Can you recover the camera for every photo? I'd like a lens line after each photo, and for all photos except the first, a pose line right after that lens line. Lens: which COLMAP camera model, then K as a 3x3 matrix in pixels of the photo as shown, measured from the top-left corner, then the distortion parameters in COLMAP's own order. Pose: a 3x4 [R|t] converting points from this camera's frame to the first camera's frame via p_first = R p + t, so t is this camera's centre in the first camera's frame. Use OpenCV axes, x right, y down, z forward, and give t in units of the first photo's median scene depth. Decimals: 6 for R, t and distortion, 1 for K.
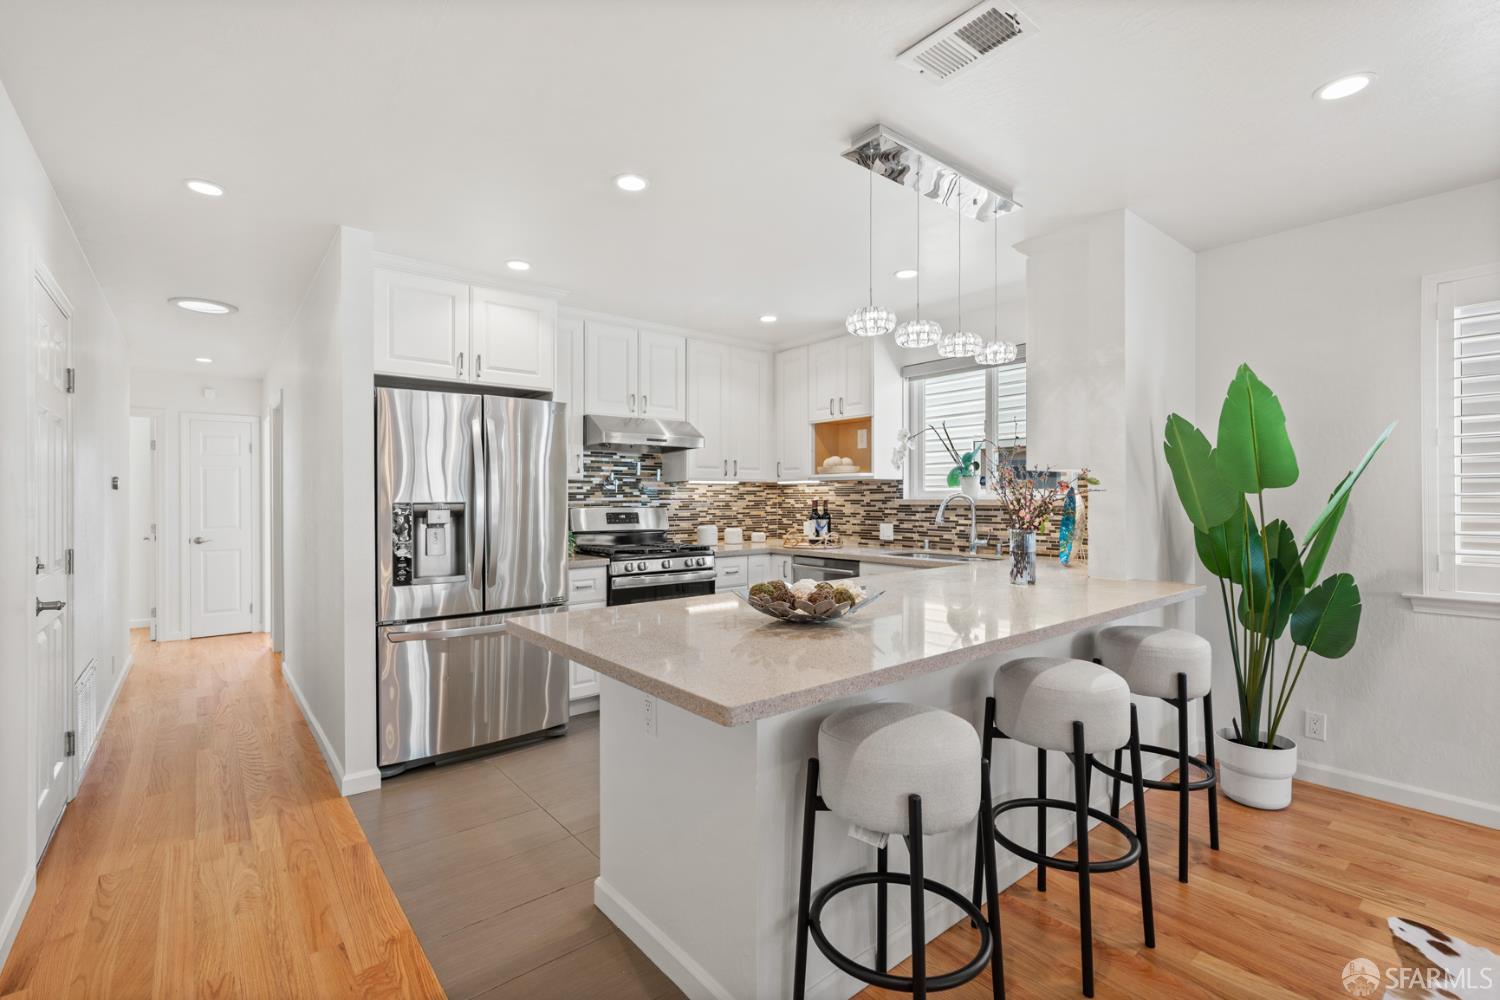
lens RADIAL K [[673.8, 0, 748.4], [0, 673.8, 494.2], [0, 0, 1]] dist [-0.000468, -0.000183]
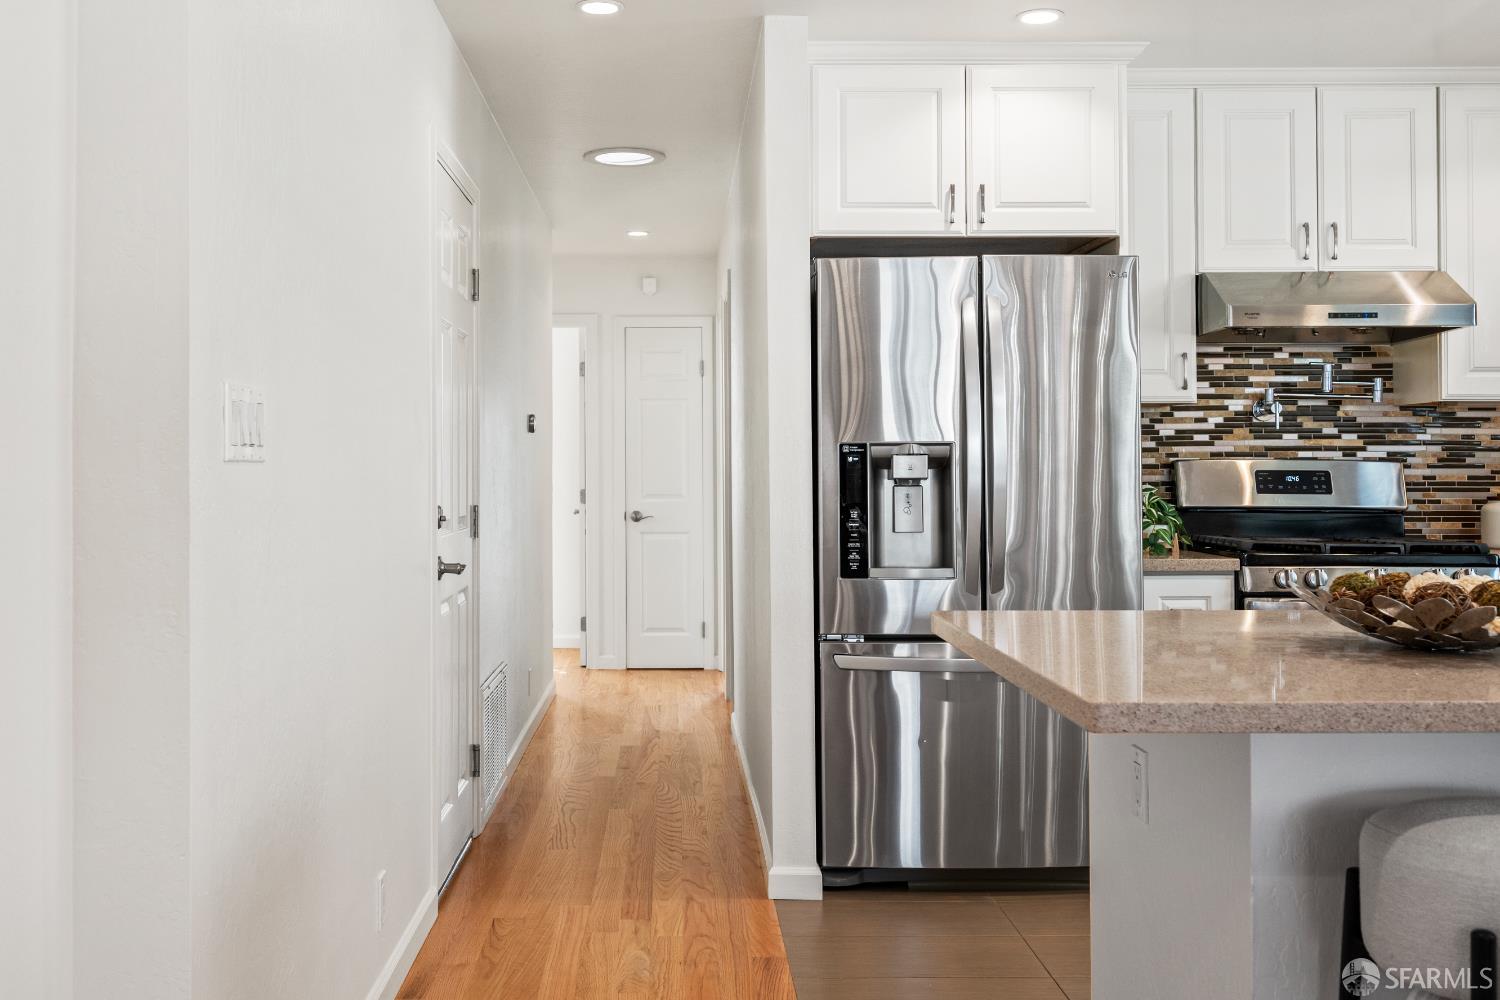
lens RADIAL K [[1506.2, 0, 665.4], [0, 1506.2, 432.3], [0, 0, 1]] dist [-0.003604, 0.003178]
pose [[0.771662, -0.011887, -0.635922, 0.151352], [0.002245, 0.999870, -0.015965, 0.016322], [0.636029, 0.010892, 0.771588, -0.111896]]
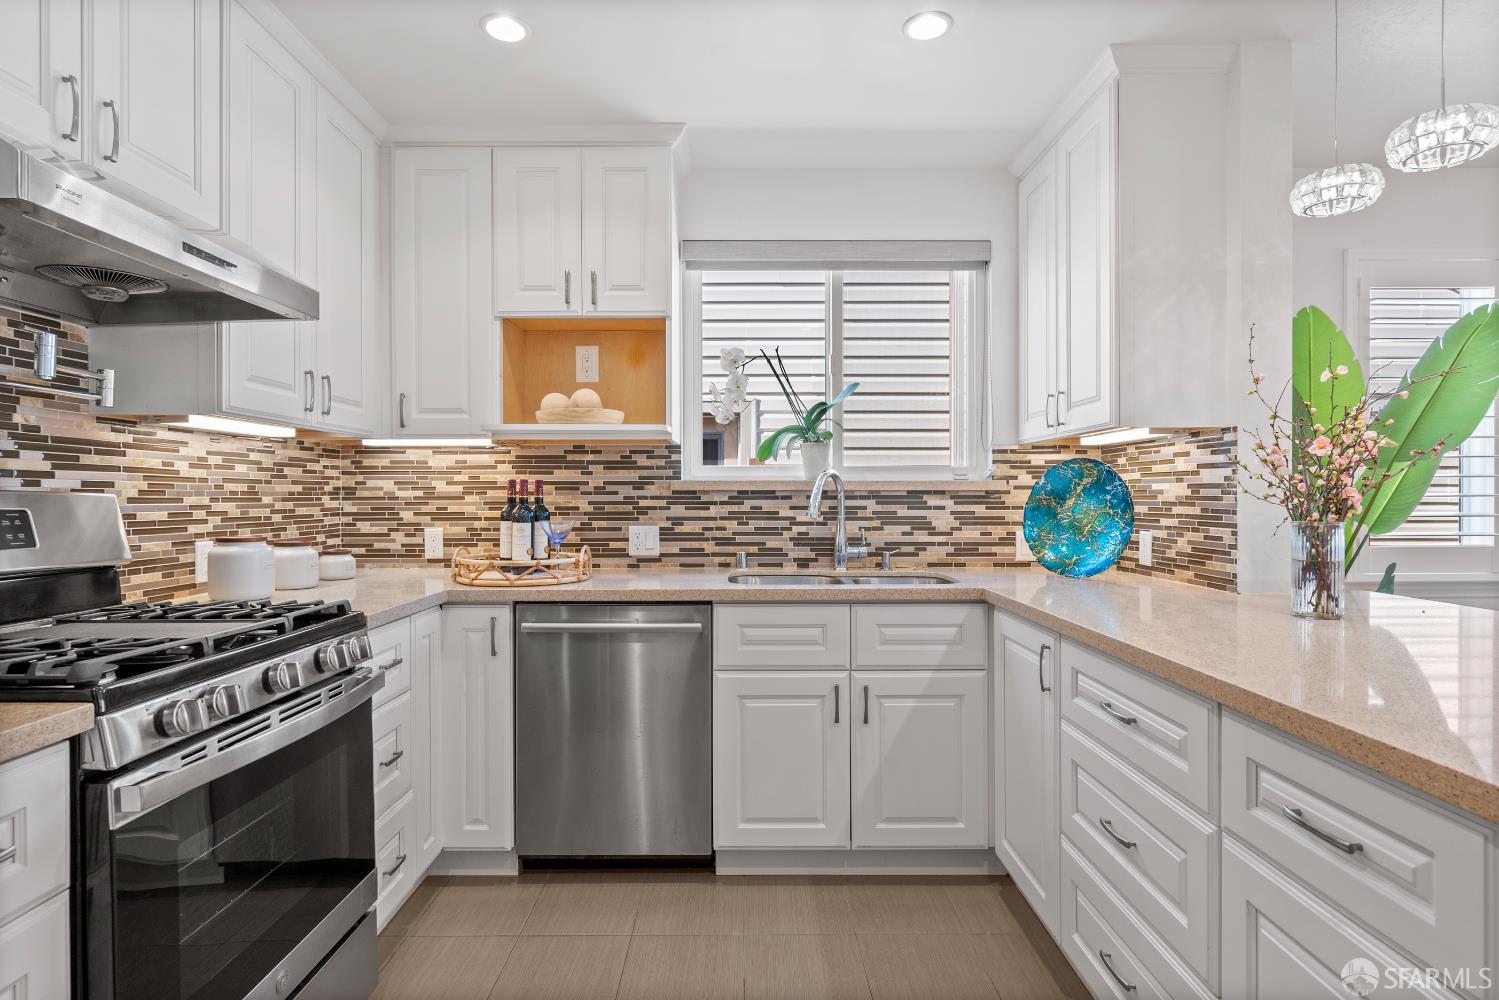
lens RADIAL K [[774.4, 0, 749.5], [0, 774.4, 500.0], [0, 0, 1]] dist [-0.005163, -0.000074]
pose [[0.628826, -0.000743, 0.777546, -0.233238], [-0.006600, 0.999958, 0.006293, 0.019518], [-0.777518, -0.009089, 0.628795, 0.567574]]
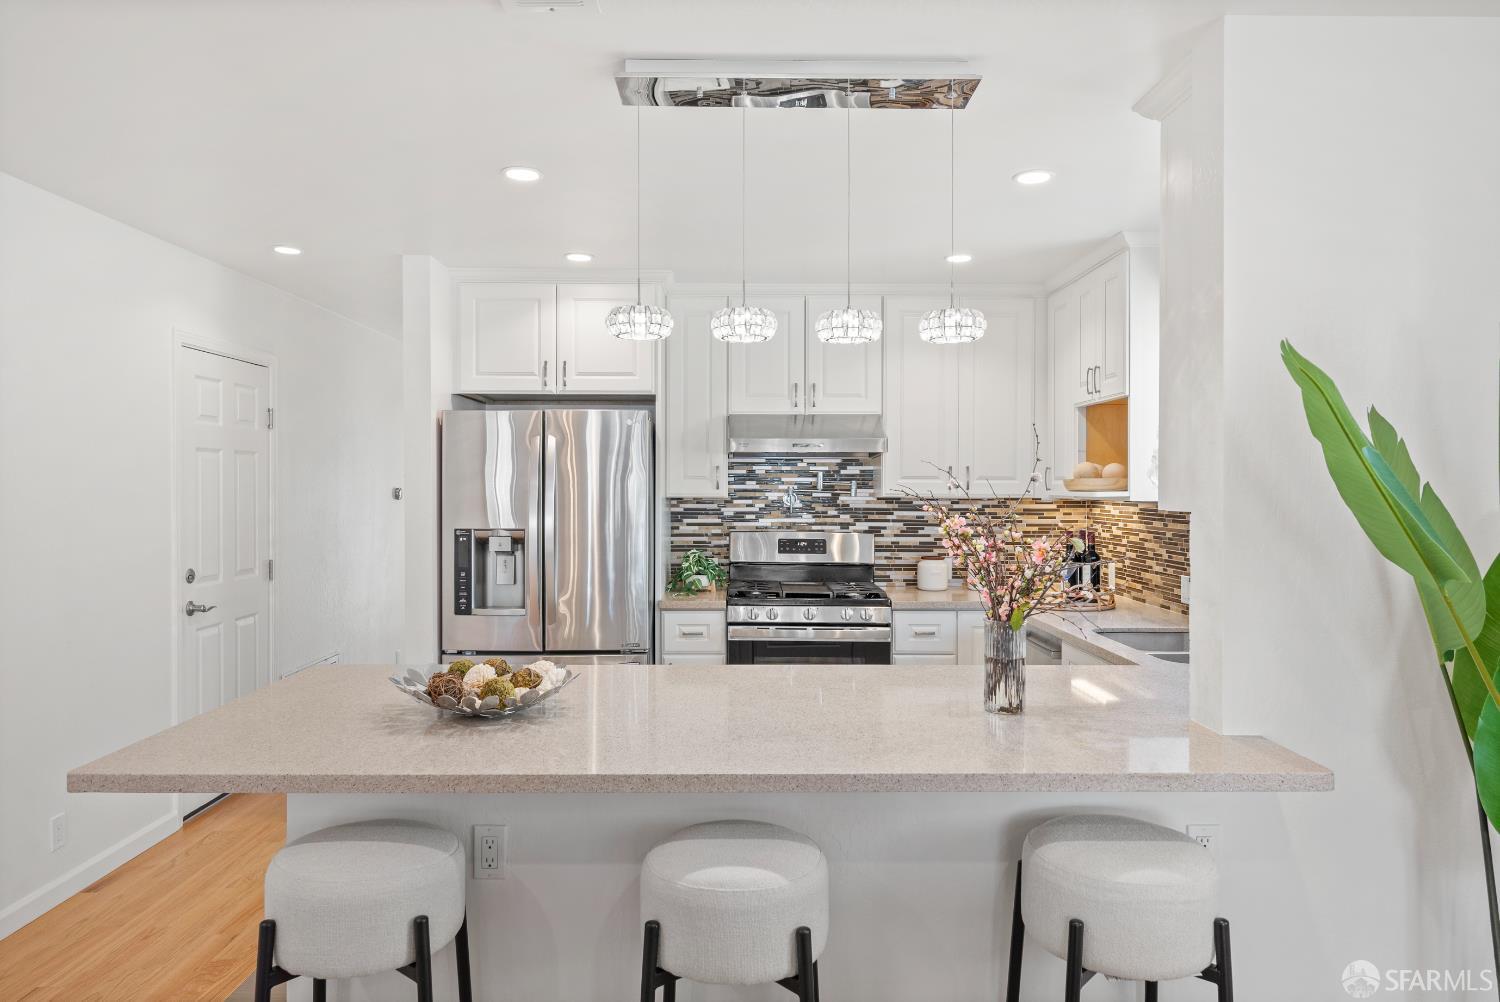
lens RADIAL K [[976.6, 0, 749.3], [0, 976.6, 488.7], [0, 0, 1]] dist [-0.004511, -0.001363]
pose [[0.783486, 0.009868, -0.621331, 0.448931], [-0.003567, 0.999929, 0.011383, -0.041416], [0.621399, -0.006703, 0.783466, 0.109371]]
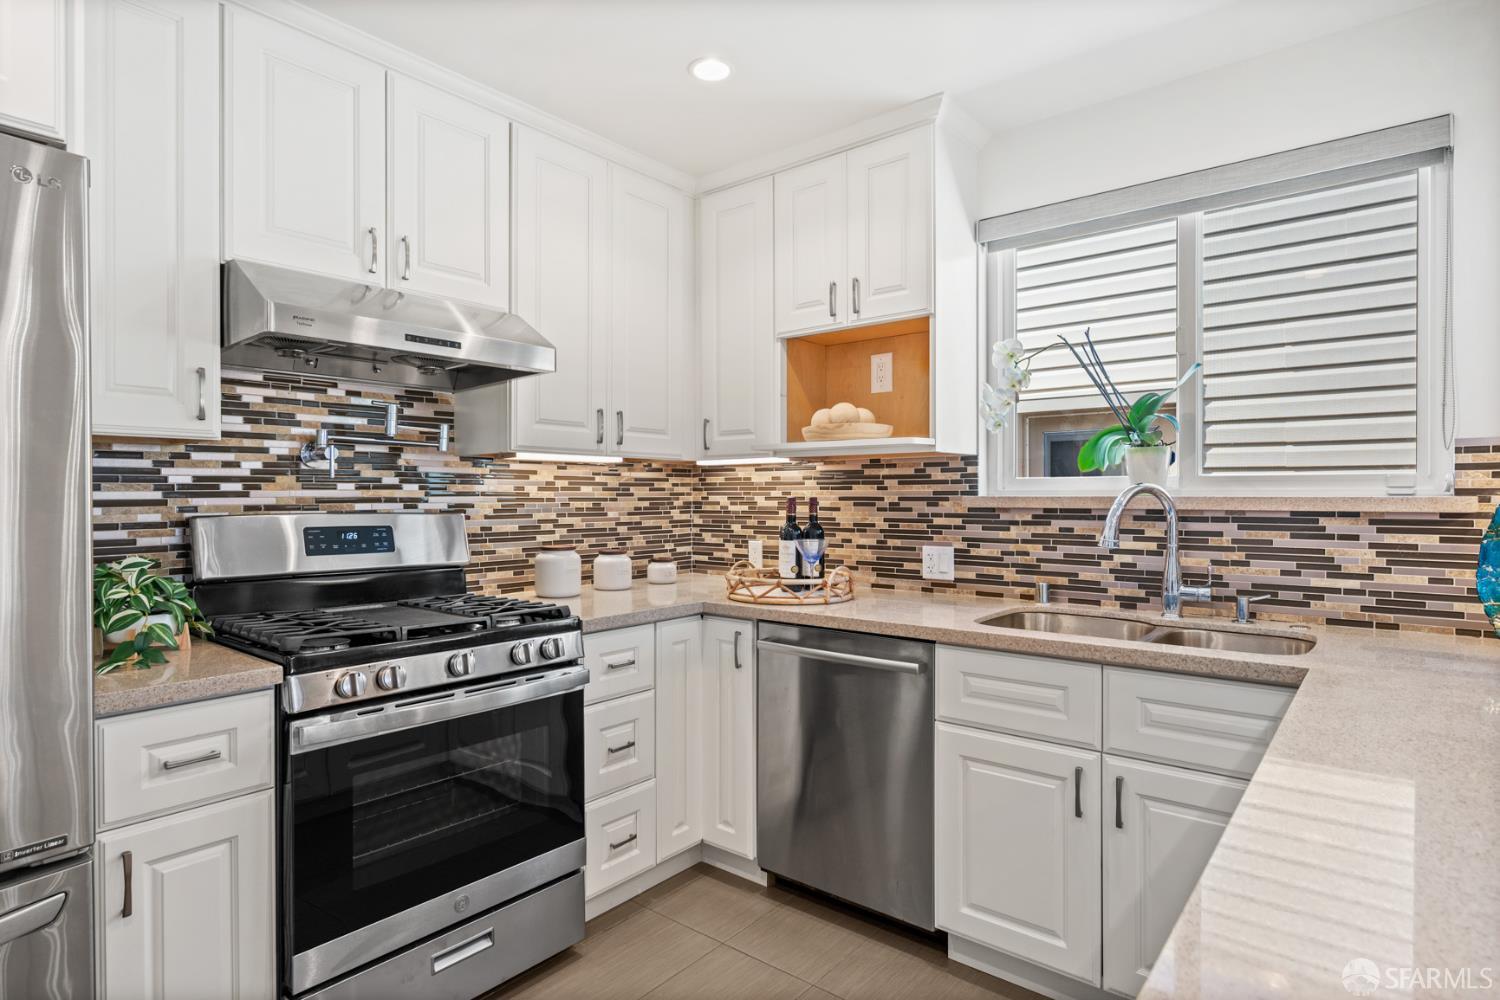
lens RADIAL K [[804.6, 0, 742.6], [0, 804.6, 499.9], [0, 0, 1]] dist [-0.001454, 0.000073]
pose [[0.980919, 0.002086, 0.194406, -0.048260], [-0.004310, 0.999930, 0.011020, 0.004703], [-0.194369, -0.011648, 0.980859, 0.477312]]
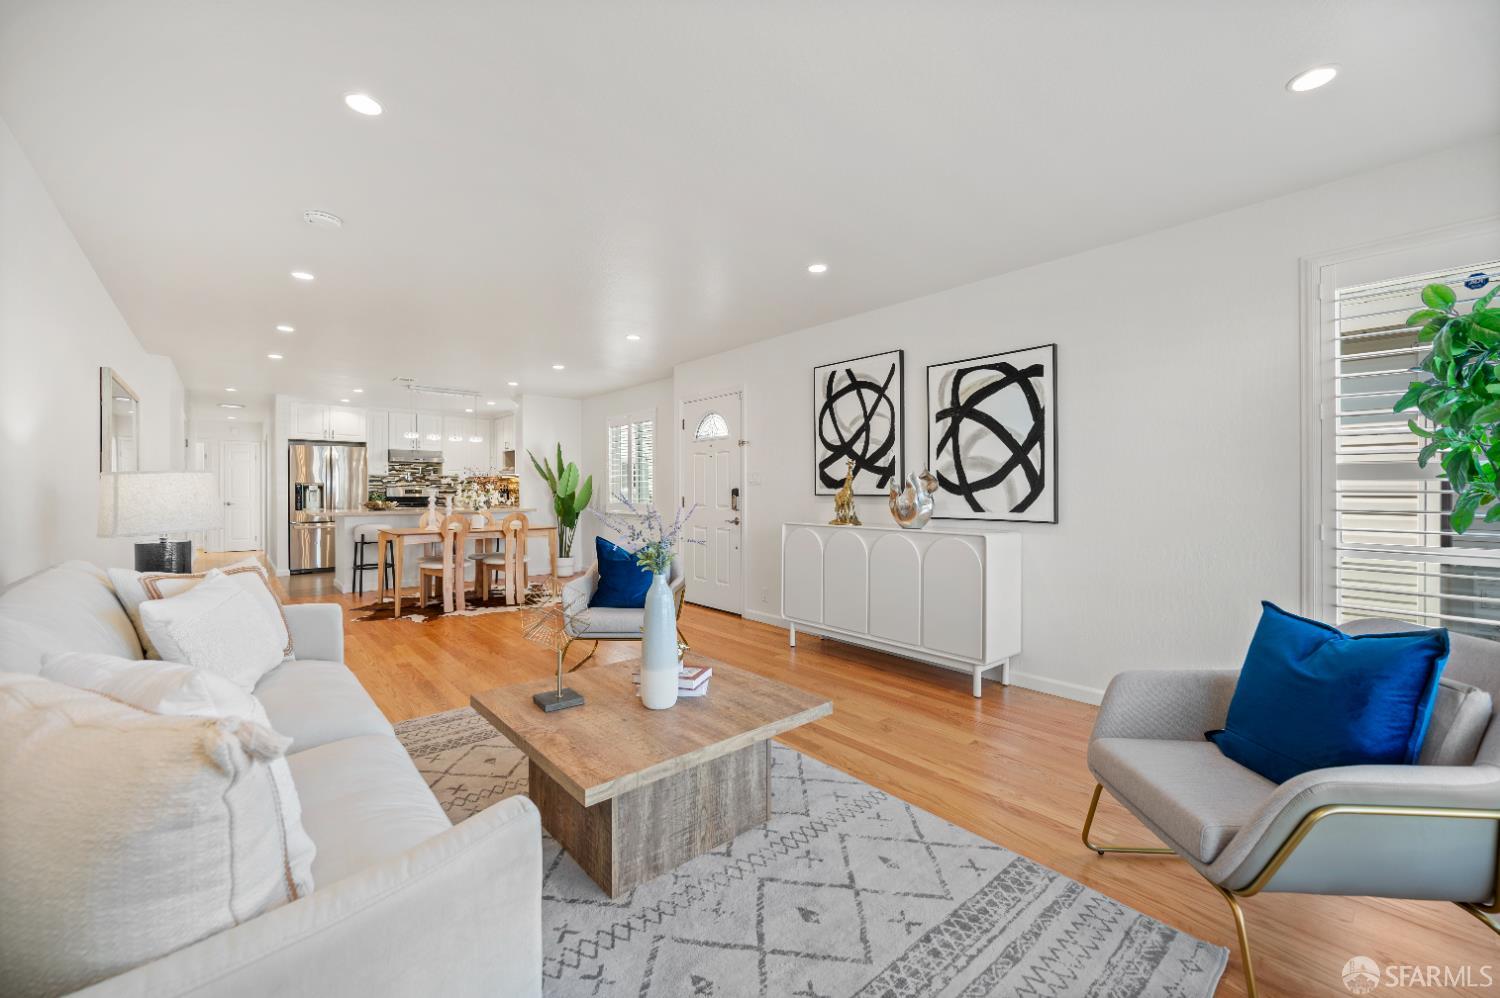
lens RADIAL K [[595.6, 0, 756.7], [0, 595.6, 503.5], [0, 0, 1]] dist [0.000232, 0.000031]
pose [[0.999257, 0.006498, 0.037994, 0.951900], [-0.007539, 0.999598, 0.027329, 0.010607], [-0.037801, -0.027595, 0.998904, -1.155980]]
